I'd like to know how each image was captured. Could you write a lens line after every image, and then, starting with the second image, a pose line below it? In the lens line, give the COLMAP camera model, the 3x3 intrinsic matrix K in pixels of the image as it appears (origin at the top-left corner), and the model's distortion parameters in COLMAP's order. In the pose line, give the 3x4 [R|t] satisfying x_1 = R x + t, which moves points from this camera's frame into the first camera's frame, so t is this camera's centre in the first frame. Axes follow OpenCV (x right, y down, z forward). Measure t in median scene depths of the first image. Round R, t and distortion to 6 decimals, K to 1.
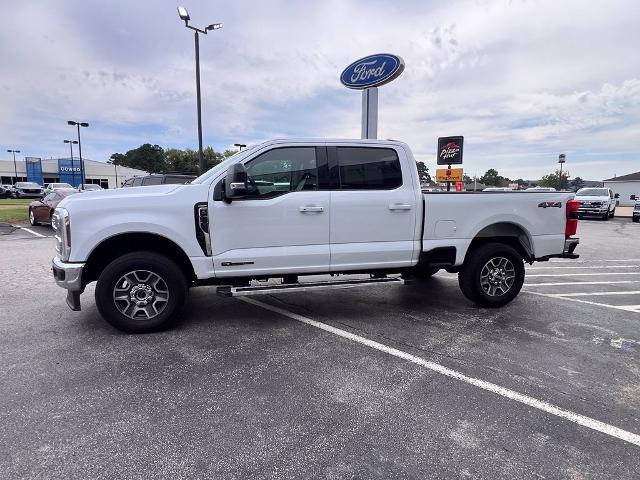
lens RADIAL K [[364.3, 0, 320.0], [0, 364.3, 240.0], [0, 0, 1]] dist [-0.002634, 0.001469]
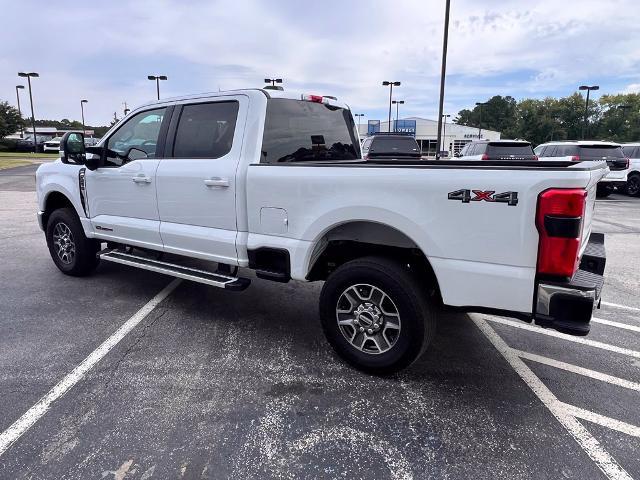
lens RADIAL K [[434.7, 0, 320.0], [0, 434.7, 240.0], [0, 0, 1]] dist [-0.003604, 0.001754]
pose [[0.672588, 0.148529, -0.724958, 0.977498], [-0.100606, 0.988908, 0.109270, -0.089820], [0.733146, -0.000559, 0.680071, 0.542001]]
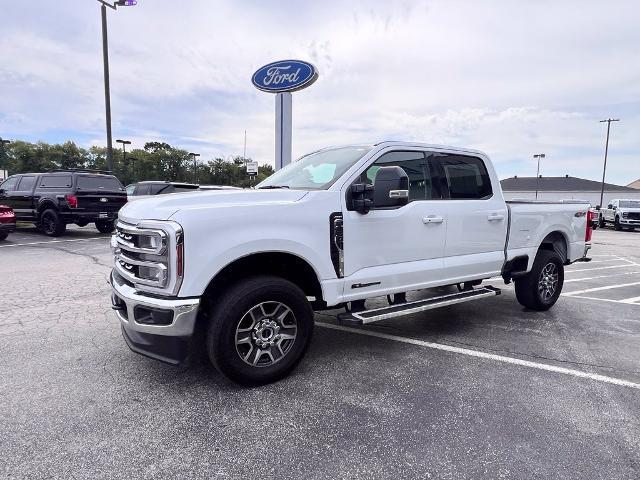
lens RADIAL K [[364.3, 0, 320.0], [0, 364.3, 240.0], [0, 0, 1]] dist [-0.002634, 0.001469]
pose [[0.950330, -0.020157, 0.310592, -0.525258], [0.024124, 0.999669, -0.008936, -0.030312], [-0.310309, 0.015985, 0.950501, 0.202506]]
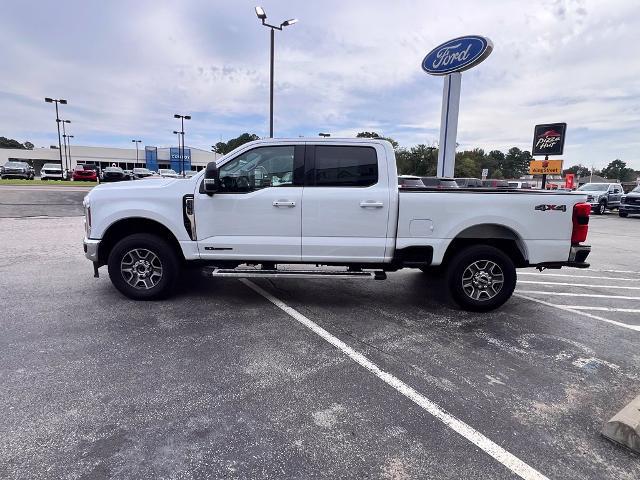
lens RADIAL K [[364.3, 0, 320.0], [0, 364.3, 240.0], [0, 0, 1]] dist [-0.002634, 0.001469]
pose [[0.970190, 0.060566, -0.234656, 0.315174], [-0.053553, 0.997910, 0.036152, -0.018895], [0.236356, -0.022508, 0.971406, -0.036416]]
